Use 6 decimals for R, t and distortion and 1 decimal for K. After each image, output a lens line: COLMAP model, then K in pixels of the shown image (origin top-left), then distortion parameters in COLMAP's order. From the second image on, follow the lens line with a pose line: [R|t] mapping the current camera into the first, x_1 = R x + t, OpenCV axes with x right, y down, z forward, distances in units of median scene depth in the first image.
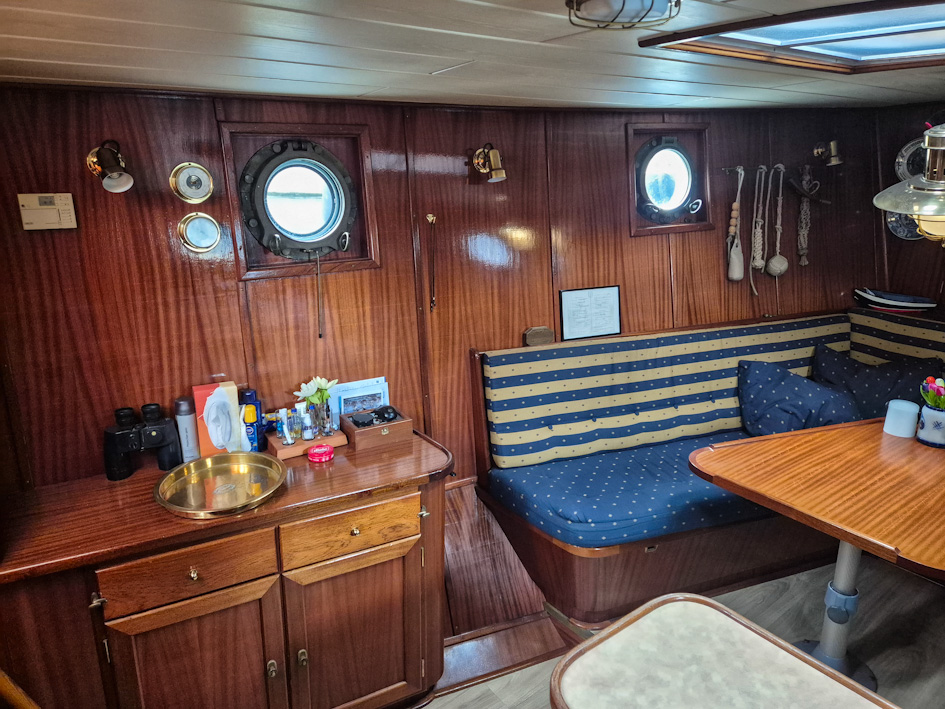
lens RADIAL K [[630.9, 0, 475.0], [0, 630.9, 329.8], [0, 0, 1]] dist [-0.004171, -0.003529]
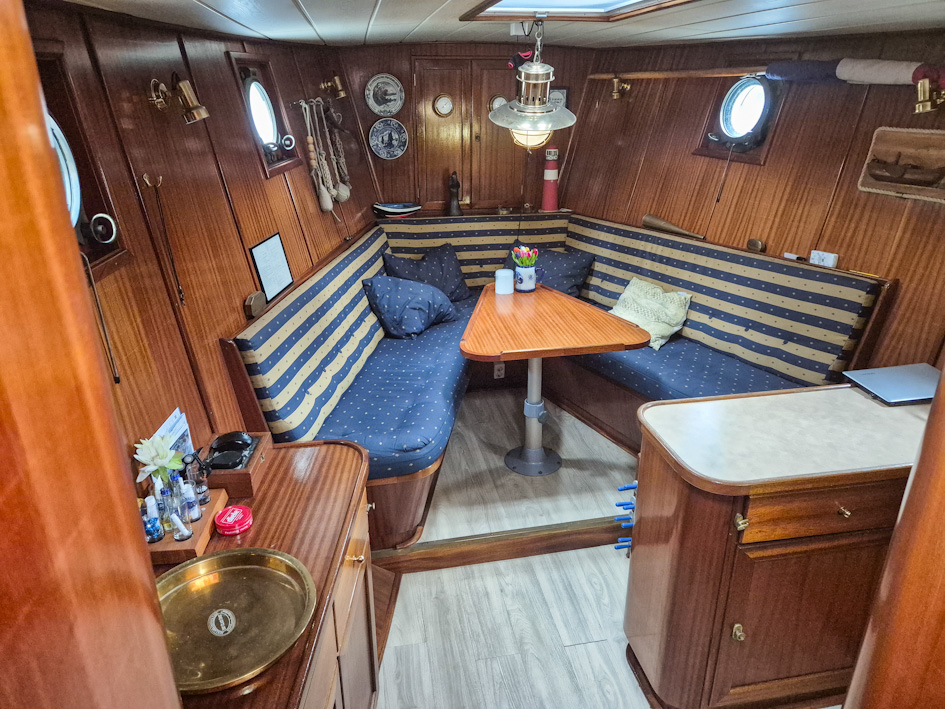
lens RADIAL K [[623.8, 0, 472.5], [0, 623.8, 354.5], [0, 0, 1]] dist [0.005766, 0.000042]
pose [[0.458362, -0.345647, 0.818799, -0.488543], [0.242283, 0.934979, 0.259062, -0.075265], [-0.855104, 0.079637, 0.512303, 0.303982]]
